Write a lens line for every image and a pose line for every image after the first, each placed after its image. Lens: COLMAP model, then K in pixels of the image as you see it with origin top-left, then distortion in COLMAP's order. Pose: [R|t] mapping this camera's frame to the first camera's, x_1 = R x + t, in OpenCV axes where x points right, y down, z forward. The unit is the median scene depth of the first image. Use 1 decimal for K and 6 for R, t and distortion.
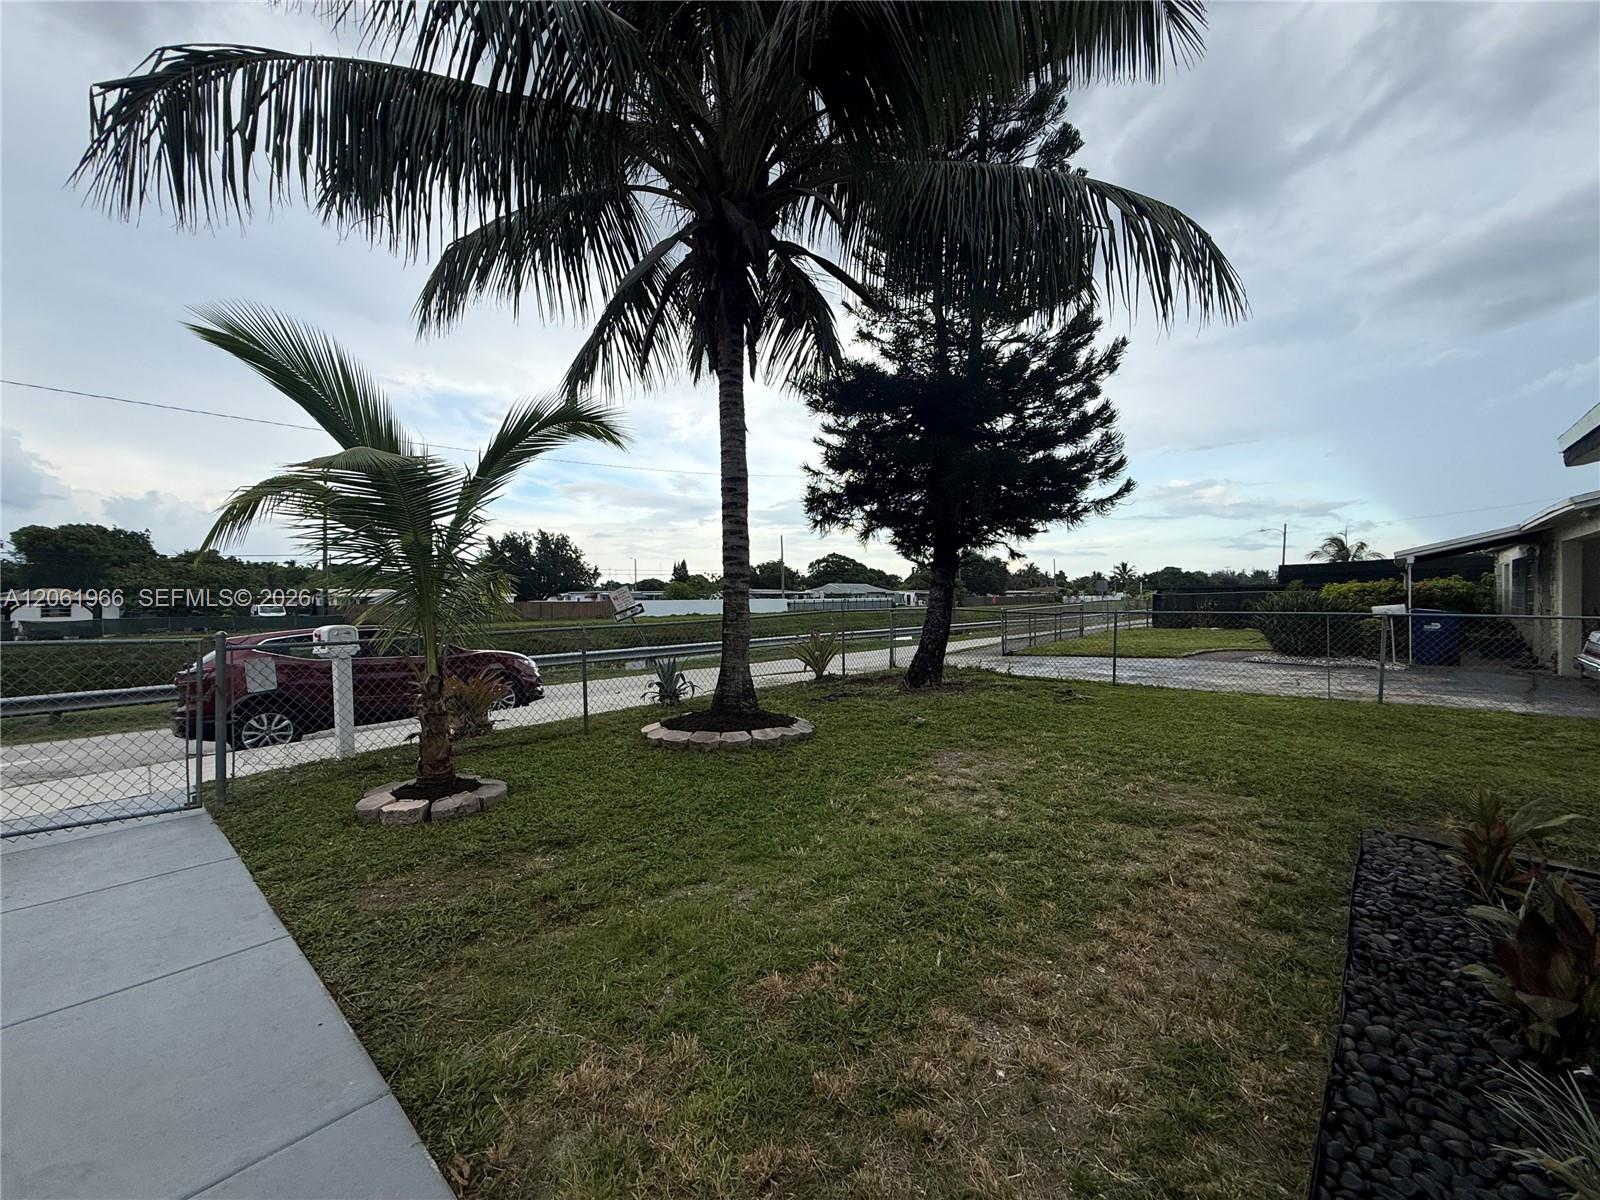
lens RADIAL K [[637.7, 0, 804.5], [0, 637.7, 597.1], [0, 0, 1]] dist [-0.000466, -0.000075]
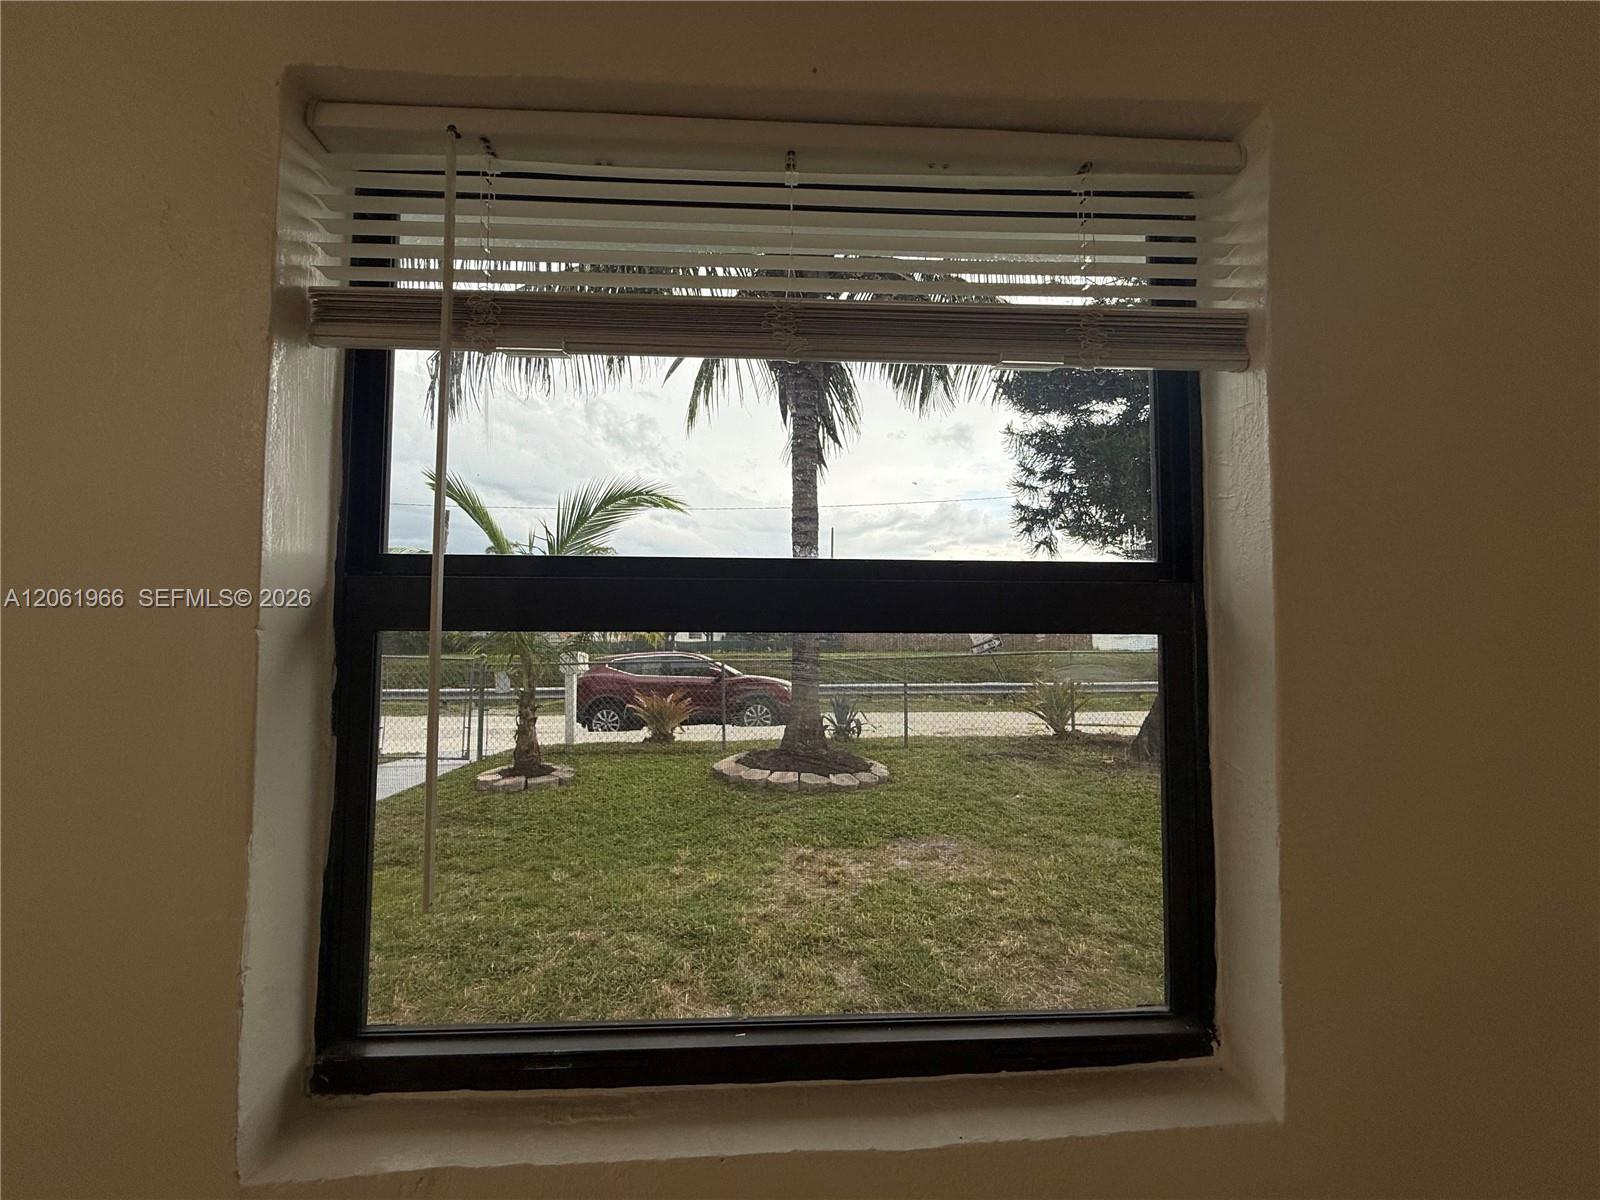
lens RADIAL K [[637.7, 0, 799.1], [0, 637.7, 597.2], [0, 0, 1]] dist [-0.000466, -0.000075]
pose [[0.707713, -0.032153, -0.705768, 0.662963], [-0.000193, 0.998955, -0.045703, -0.017925], [0.706500, 0.032481, 0.706967, 0.311103]]
